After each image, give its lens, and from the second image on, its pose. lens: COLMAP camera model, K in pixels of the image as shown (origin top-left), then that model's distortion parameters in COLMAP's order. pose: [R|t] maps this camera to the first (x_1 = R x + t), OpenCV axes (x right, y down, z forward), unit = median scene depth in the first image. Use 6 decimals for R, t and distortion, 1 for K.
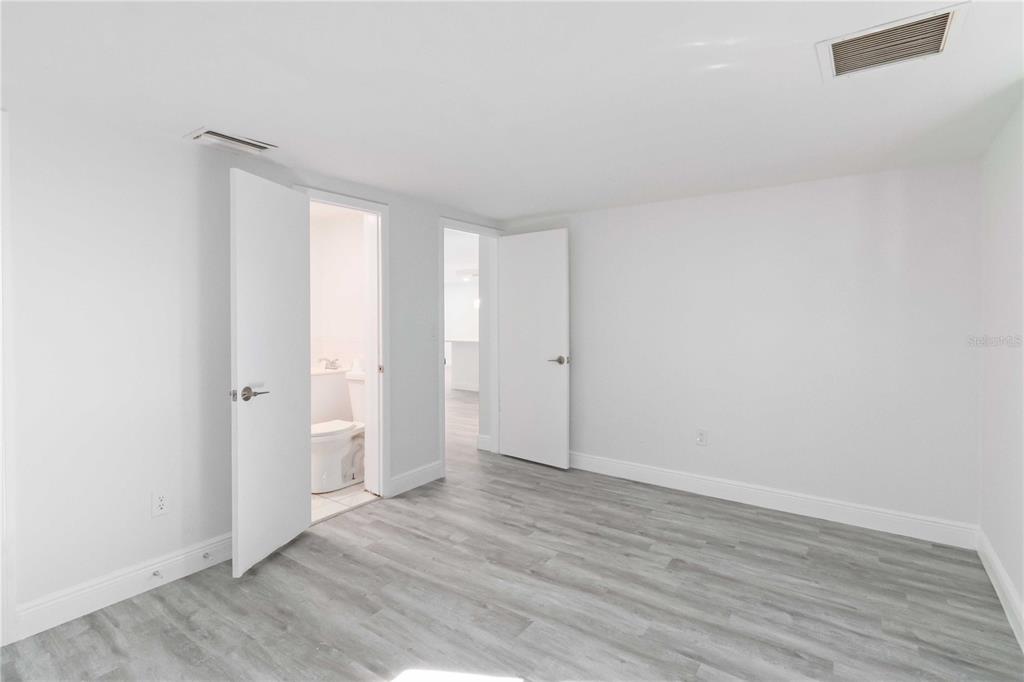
lens RADIAL K [[491.3, 0, 512.7], [0, 491.3, 337.3], [0, 0, 1]] dist [0.002022, 0.000632]
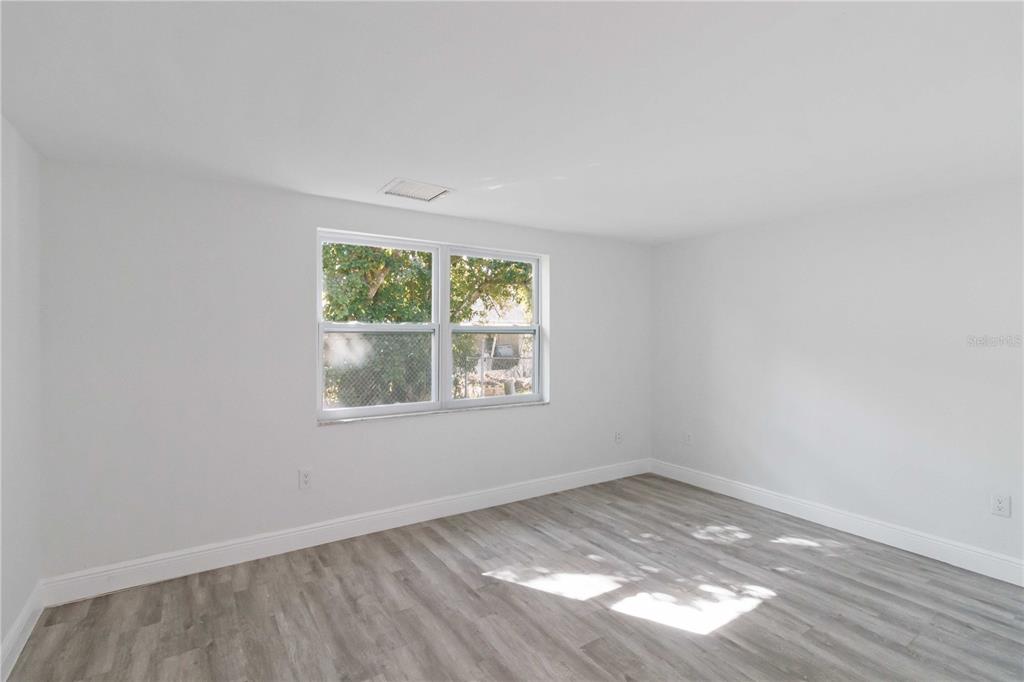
lens RADIAL K [[491.3, 0, 512.0], [0, 491.3, 337.4], [0, 0, 1]] dist [0.002022, 0.000632]
pose [[-0.935221, -0.006393, 0.354006, -0.173421], [0.014509, 0.998305, 0.056359, -0.104518], [-0.353766, 0.057845, -0.933544, 1.907154]]
